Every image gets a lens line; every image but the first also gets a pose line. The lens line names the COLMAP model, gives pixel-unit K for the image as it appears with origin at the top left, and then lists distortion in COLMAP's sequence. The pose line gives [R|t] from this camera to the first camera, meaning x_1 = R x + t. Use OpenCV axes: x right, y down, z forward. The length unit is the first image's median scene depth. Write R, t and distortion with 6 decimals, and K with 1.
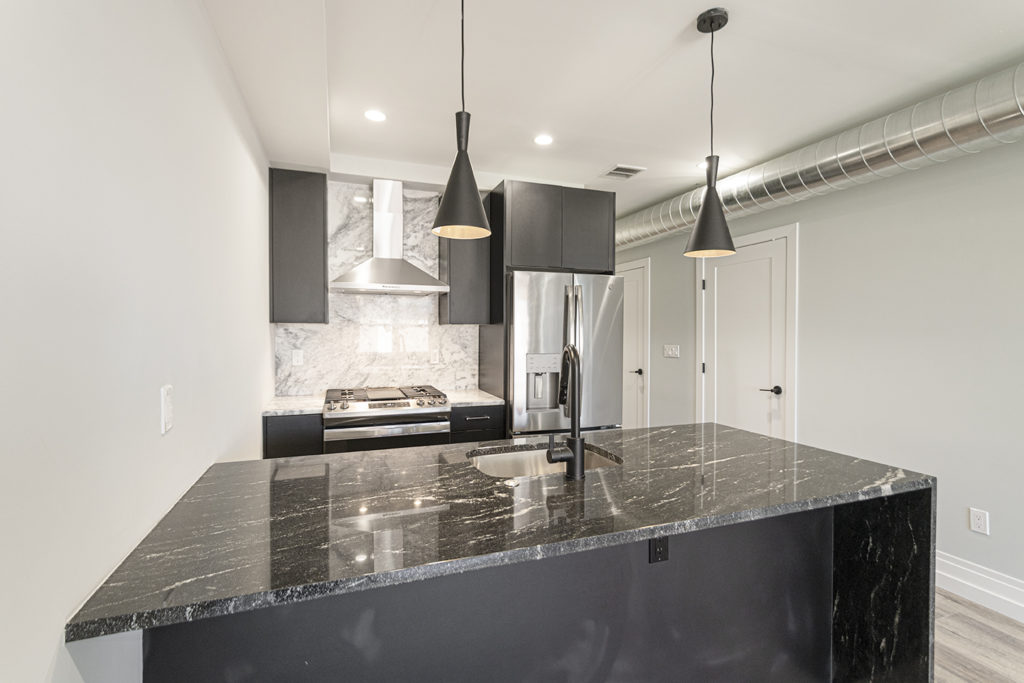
lens RADIAL K [[458.4, 0, 509.2], [0, 458.4, 334.5], [0, 0, 1]] dist [-0.000991, 0.000072]
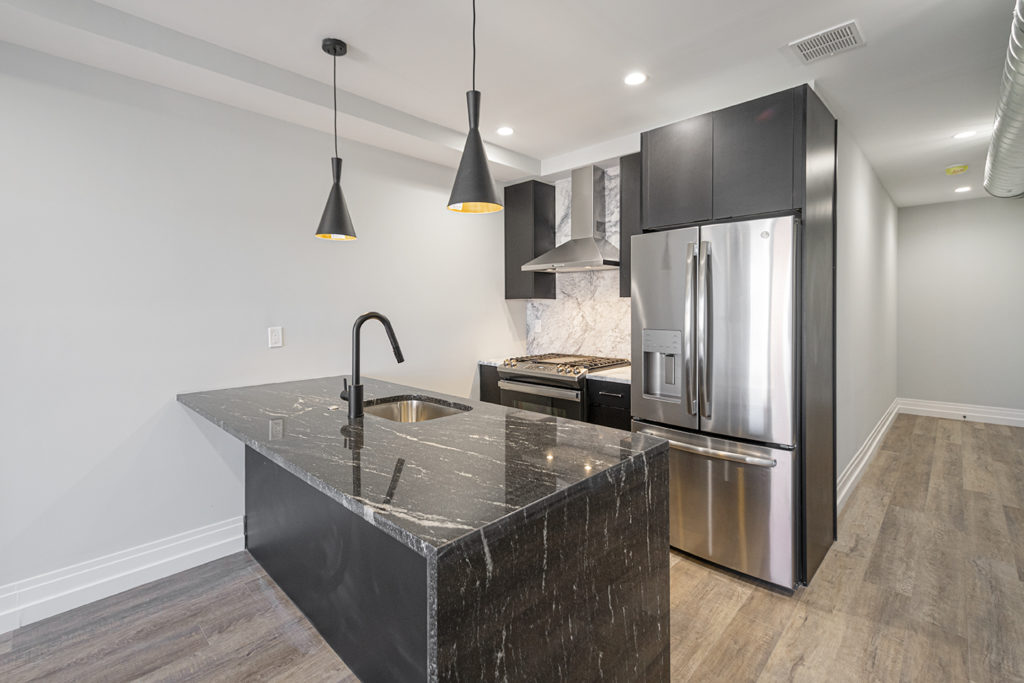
lens RADIAL K [[461.6, 0, 514.8], [0, 461.6, 310.3], [0, 0, 1]] dist [0.000015, 0.000053]
pose [[0.429591, 0.000772, -0.903023, 0.676052], [-0.004118, 0.999991, -0.001104, 0.008187], [0.903014, 0.004193, 0.429591, 0.387249]]
